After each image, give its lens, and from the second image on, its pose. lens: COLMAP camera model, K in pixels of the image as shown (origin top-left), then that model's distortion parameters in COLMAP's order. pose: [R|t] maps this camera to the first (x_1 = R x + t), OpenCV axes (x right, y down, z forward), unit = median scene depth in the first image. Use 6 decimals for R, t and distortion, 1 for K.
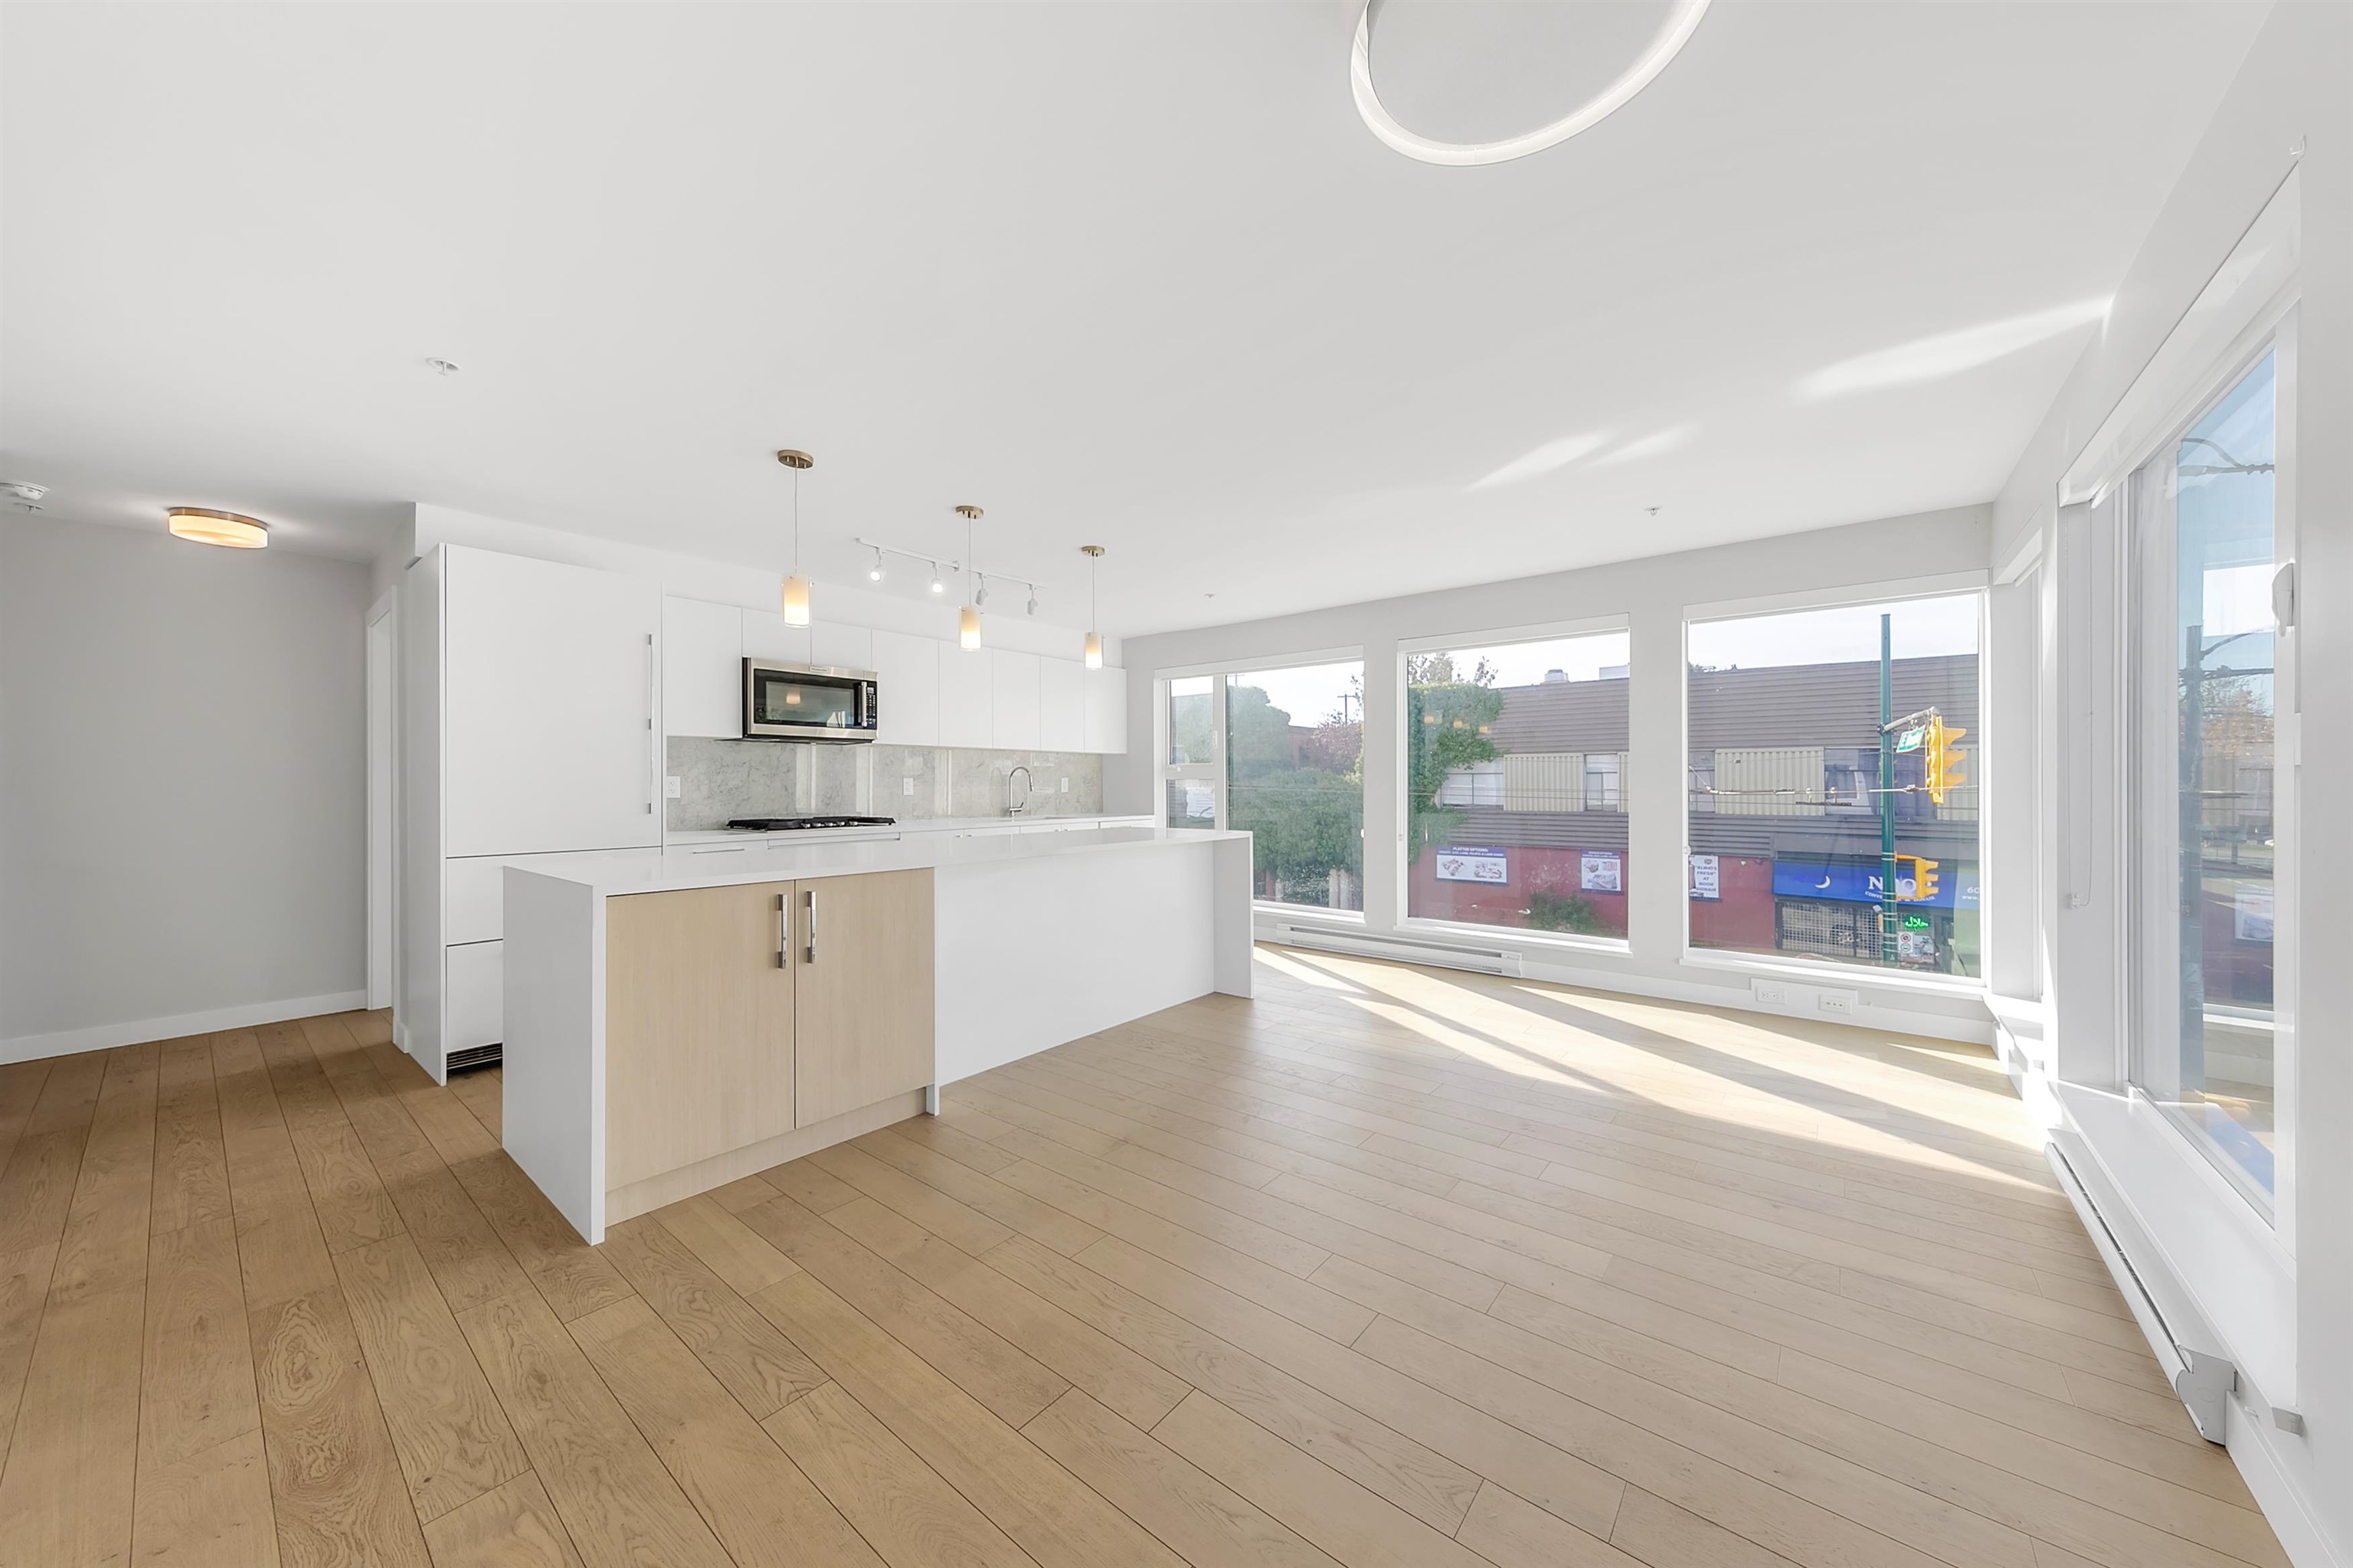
lens RADIAL K [[818.7, 0, 1173.0], [0, 818.7, 782.2], [0, 0, 1]] dist [0.006843, 0.000286]
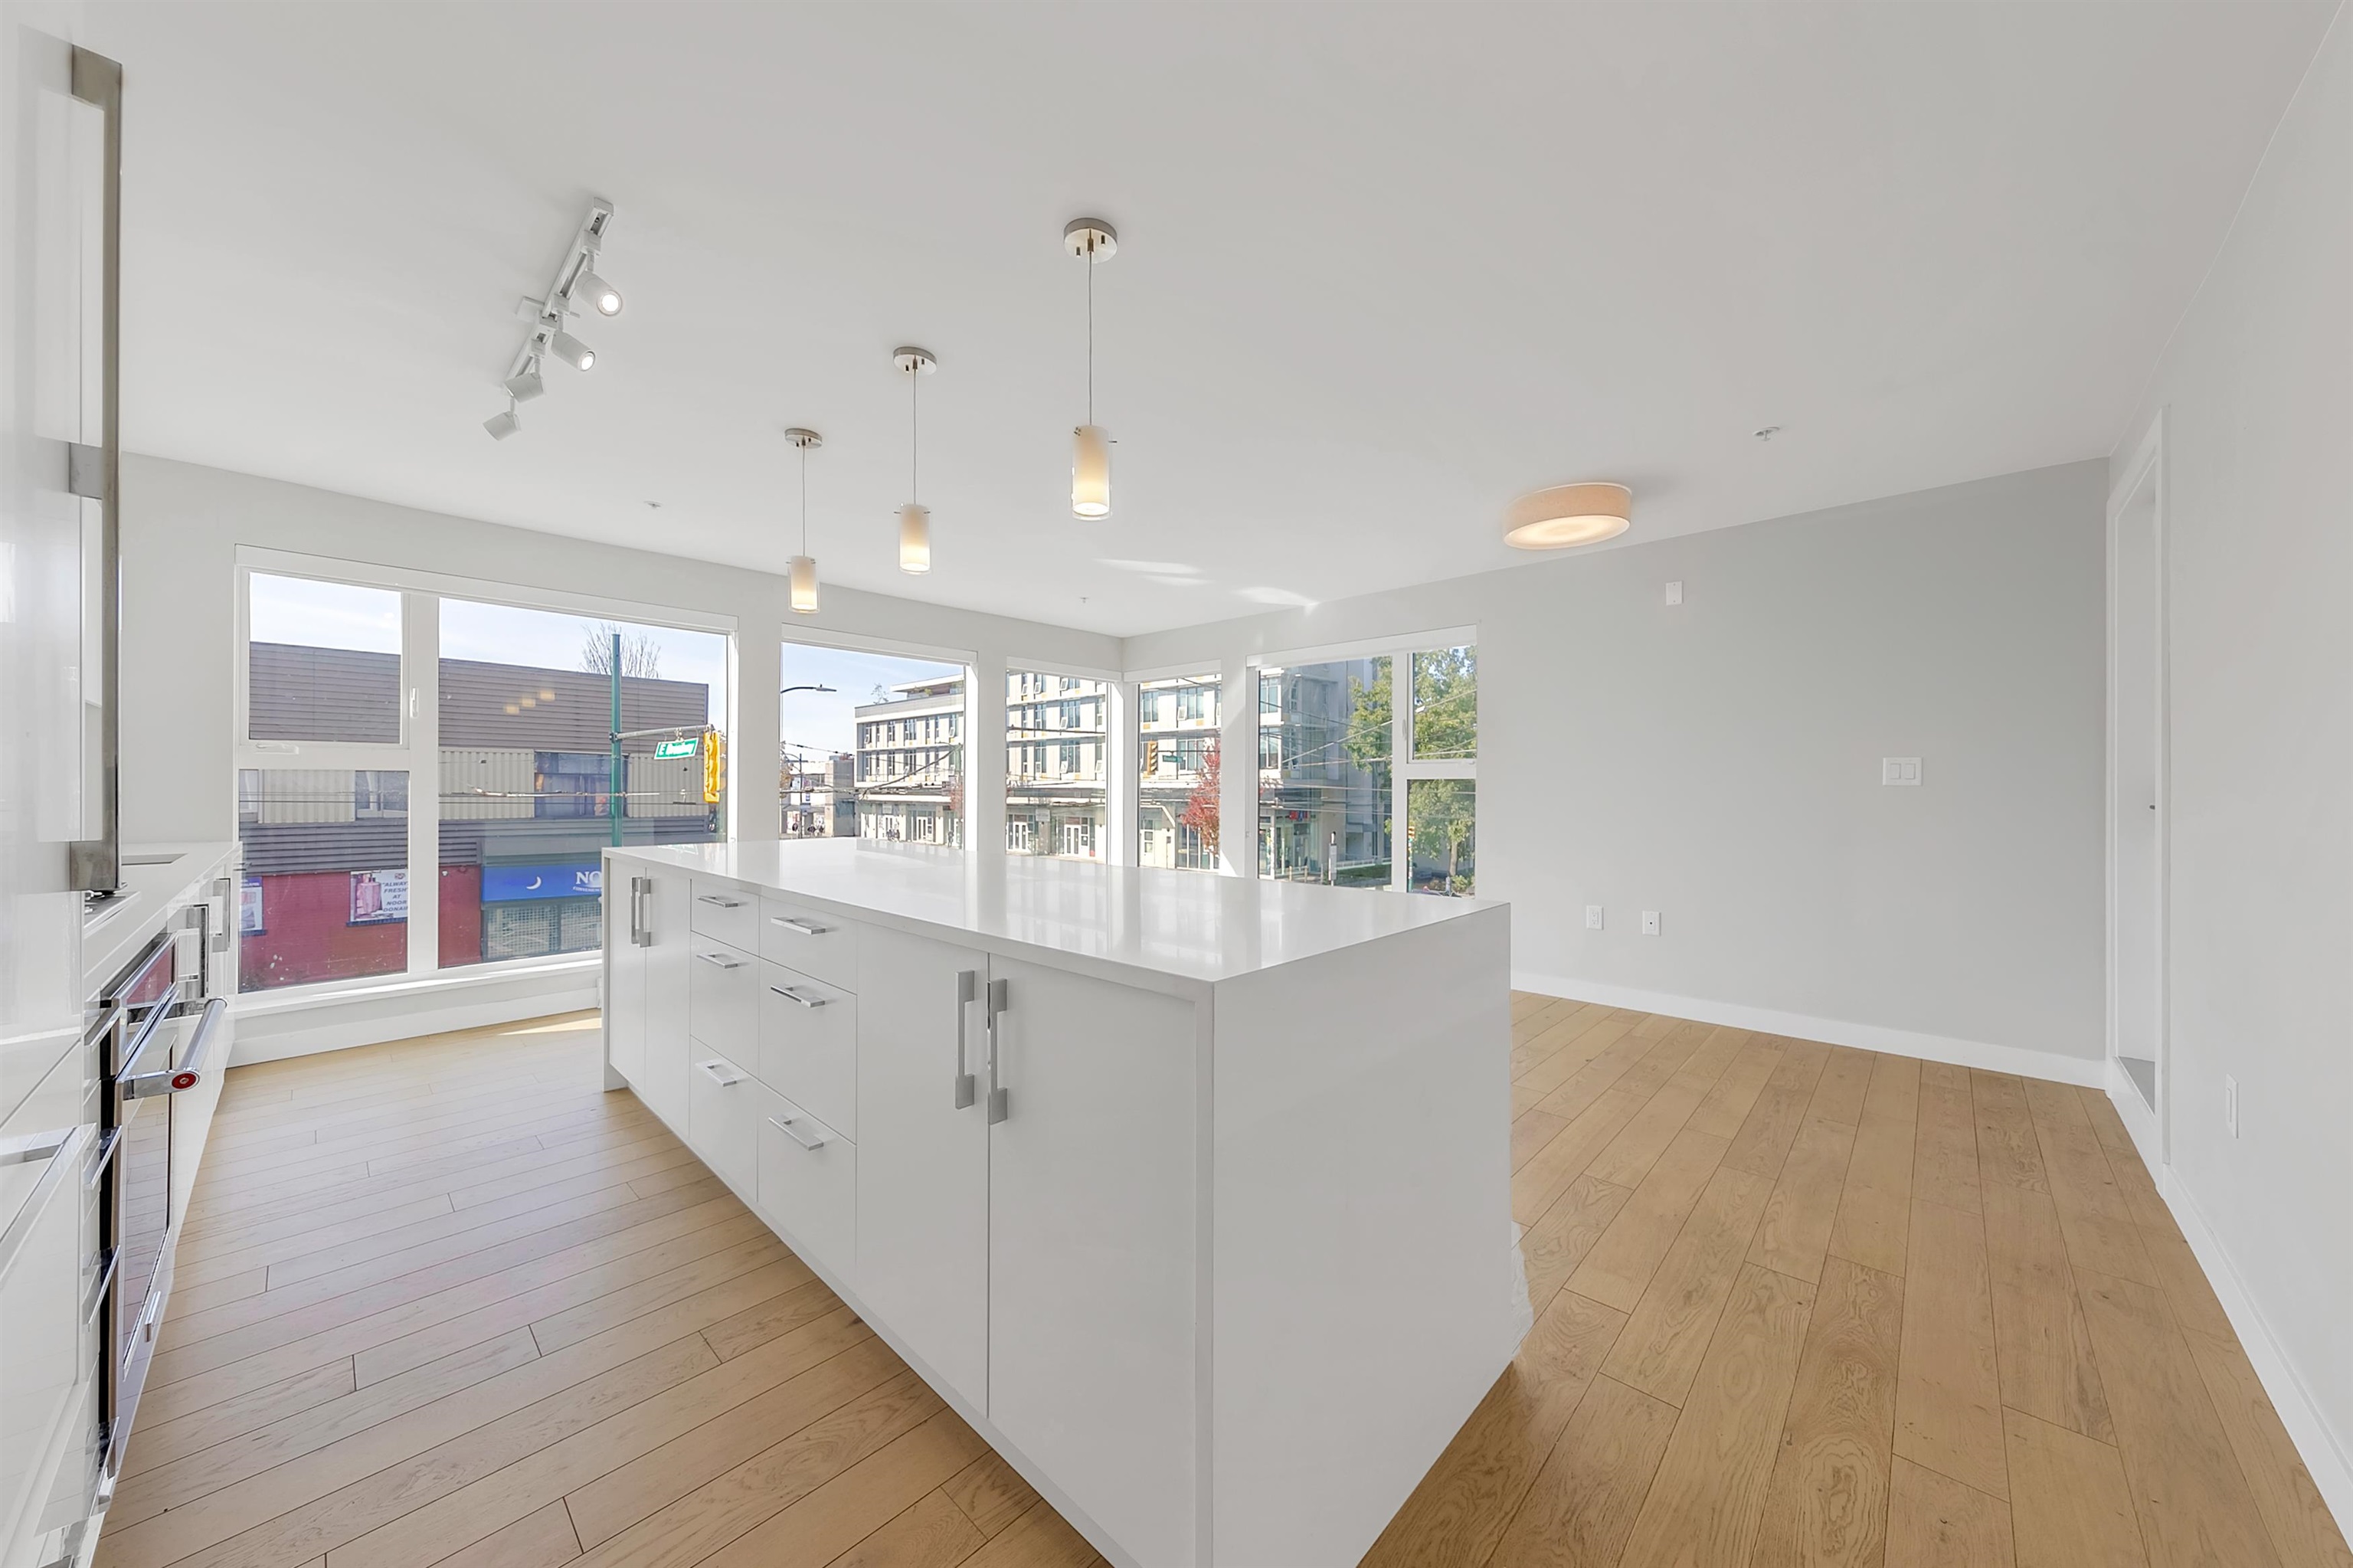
lens RADIAL K [[818.7, 0, 1171.8], [0, 818.7, 787.3], [0, 0, 1]] dist [0.006843, 0.000286]
pose [[0.063442, 0.000577, 0.997985, -1.886030], [-0.002831, 0.999996, -0.000398, 0.017835], [-0.997982, -0.002800, 0.063443, 1.588777]]
